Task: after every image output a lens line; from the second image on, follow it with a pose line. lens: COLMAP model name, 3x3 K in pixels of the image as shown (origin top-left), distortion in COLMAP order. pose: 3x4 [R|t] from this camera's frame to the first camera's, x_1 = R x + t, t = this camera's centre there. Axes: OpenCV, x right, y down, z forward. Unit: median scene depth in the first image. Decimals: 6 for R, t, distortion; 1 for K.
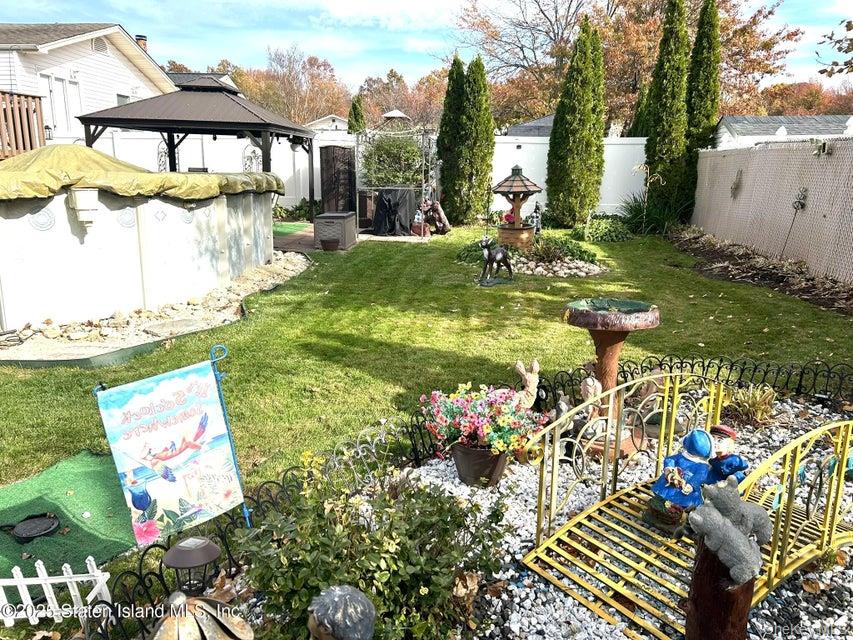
lens RADIAL K [[656.0, 0, 426.5], [0, 656.0, 320.0], [0, 0, 1]] dist [0.040374, -0.001866]
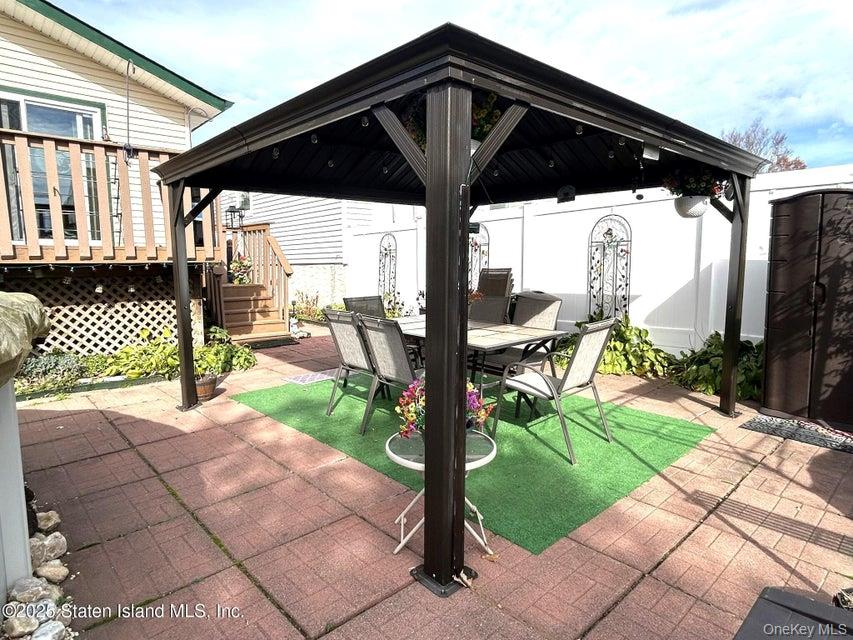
lens RADIAL K [[501.4, 0, 426.5], [0, 501.4, 320.0], [0, 0, 1]] dist [-0.001752, -0.000288]
pose [[0.721289, 0.051141, -0.690744, -0.108808], [-0.133857, 0.988762, -0.066570, -0.159856], [0.679577, 0.140477, 0.720029, 0.699983]]
